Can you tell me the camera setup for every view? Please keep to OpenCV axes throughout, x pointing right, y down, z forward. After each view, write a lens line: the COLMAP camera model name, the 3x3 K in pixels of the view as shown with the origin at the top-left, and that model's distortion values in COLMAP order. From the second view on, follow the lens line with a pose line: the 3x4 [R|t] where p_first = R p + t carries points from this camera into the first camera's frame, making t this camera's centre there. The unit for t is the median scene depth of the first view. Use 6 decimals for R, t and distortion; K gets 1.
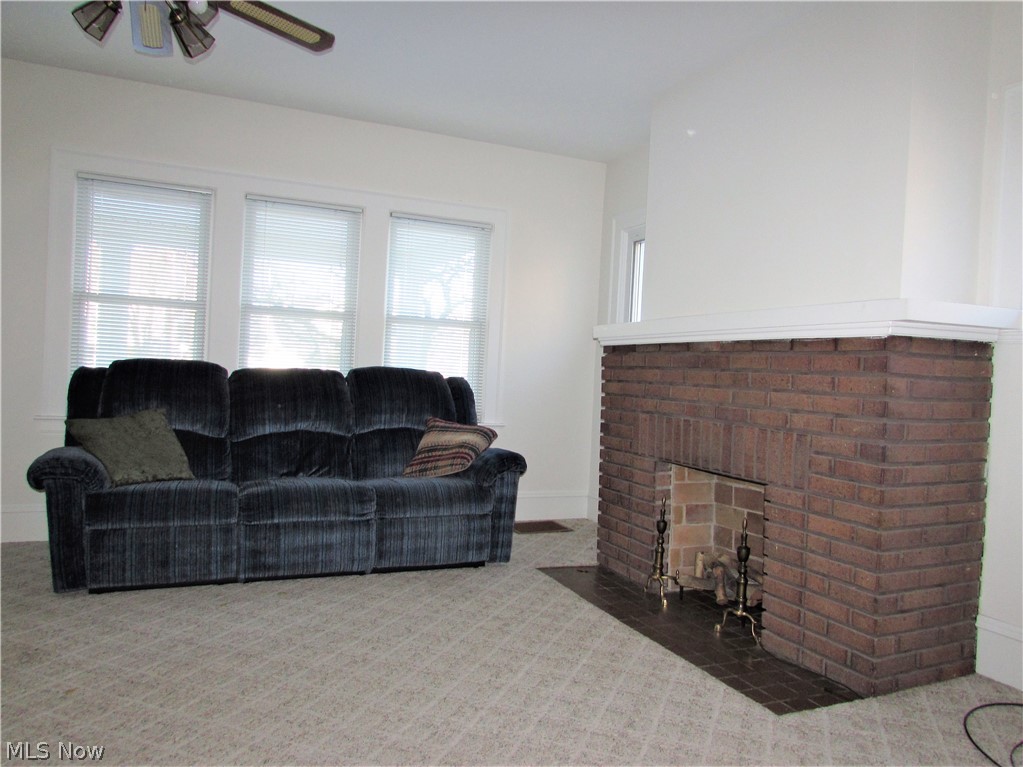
lens RADIAL K [[755.8, 0, 524.1], [0, 755.8, 384.3], [0, 0, 1]] dist [-0.036052, 0.045411]
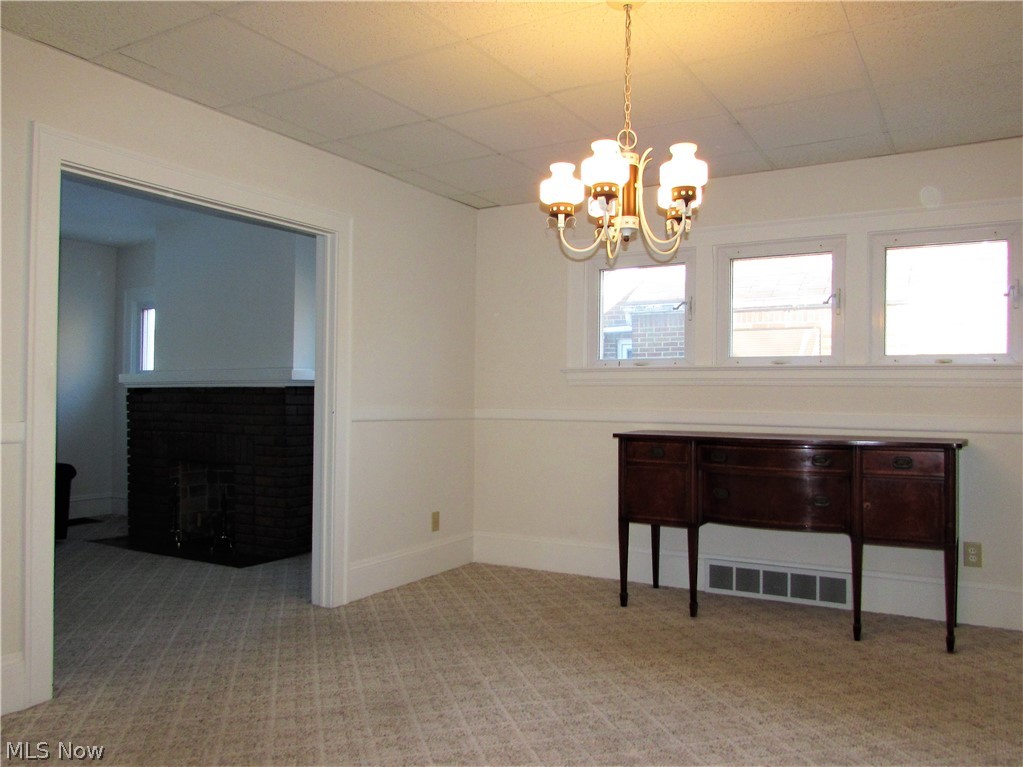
lens RADIAL K [[824.9, 0, 511.5], [0, 824.9, 383.5], [0, 0, 1]] dist [-0.042172, 0.004074]
pose [[0.826169, -0.031047, 0.562566, -0.197404], [0.039952, 0.999195, -0.003529, -0.026868], [-0.562004, 0.025391, 0.826745, -0.854855]]
